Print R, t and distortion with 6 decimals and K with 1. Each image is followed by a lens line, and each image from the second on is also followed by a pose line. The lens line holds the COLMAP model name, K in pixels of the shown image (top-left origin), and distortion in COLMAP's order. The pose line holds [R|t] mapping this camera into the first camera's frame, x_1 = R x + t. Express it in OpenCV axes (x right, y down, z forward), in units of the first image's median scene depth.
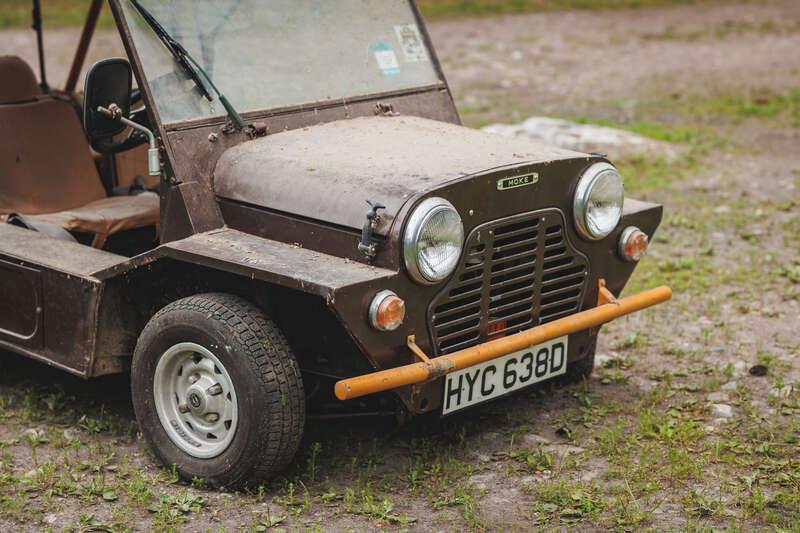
lens RADIAL K [[1892.0, 0, 400.0], [0, 1892.0, 266.5], [0, 0, 1]] dist [0.013162, -0.267958]
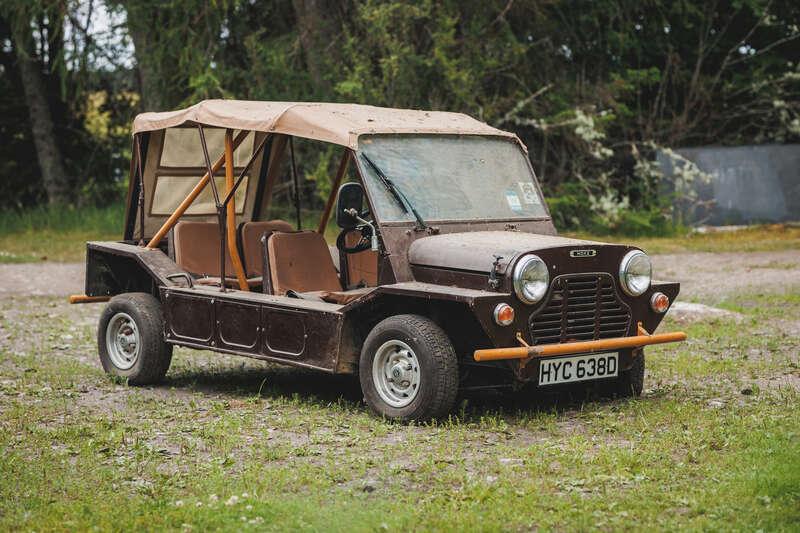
lens RADIAL K [[1892.0, 0, 400.0], [0, 1892.0, 266.5], [0, 0, 1]] dist [0.013162, -0.267958]
pose [[0.994578, -0.005158, -0.103868, 0.074130], [-0.012586, 0.985457, -0.169457, 0.257598], [0.103231, 0.169845, 0.980049, -0.700538]]
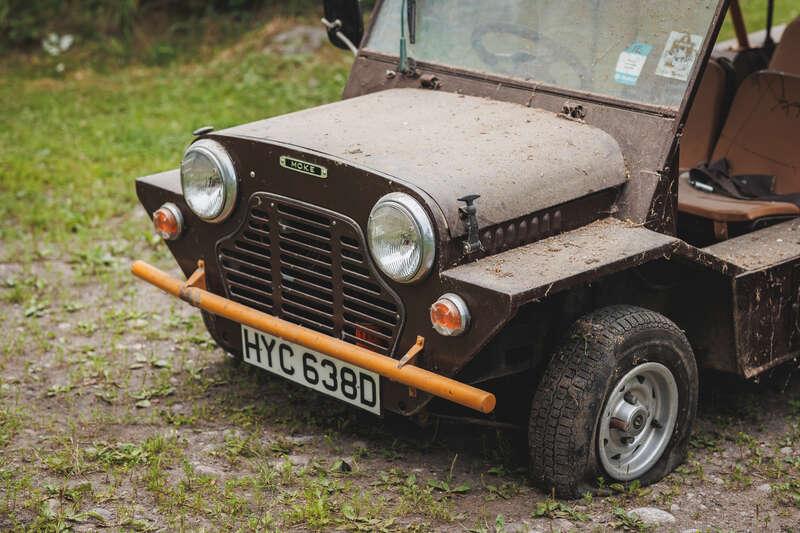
lens RADIAL K [[1892.0, 0, 400.0], [0, 1892.0, 266.5], [0, 0, 1]] dist [0.013162, -0.267958]
pose [[-0.113222, 0.265649, -0.957398, 0.953396], [-0.237066, 0.928541, 0.285678, -0.274169], [0.964873, 0.259312, -0.042155, 1.078359]]
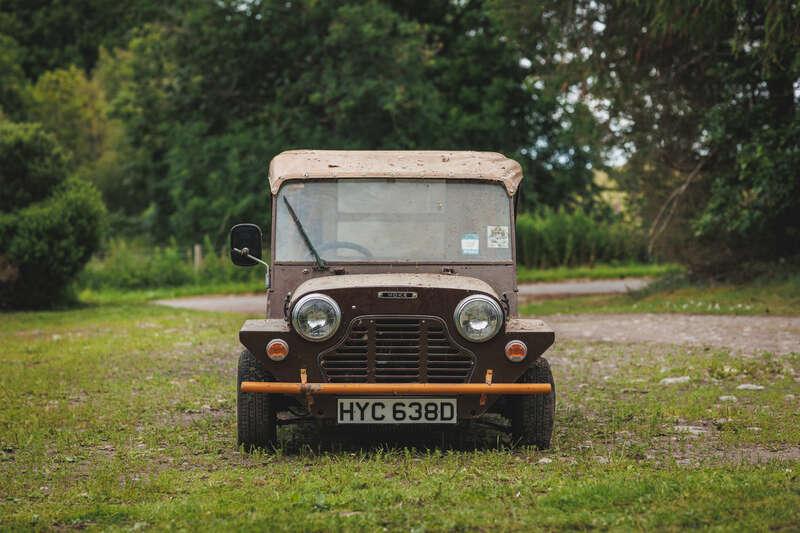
lens RADIAL K [[1892.0, 0, 400.0], [0, 1892.0, 266.5], [0, 0, 1]] dist [0.013162, -0.267958]
pose [[0.666851, 0.007639, -0.745152, 1.322827], [-0.162773, 0.977294, -0.135649, 0.159858], [0.727197, 0.211749, 0.652953, -0.127198]]
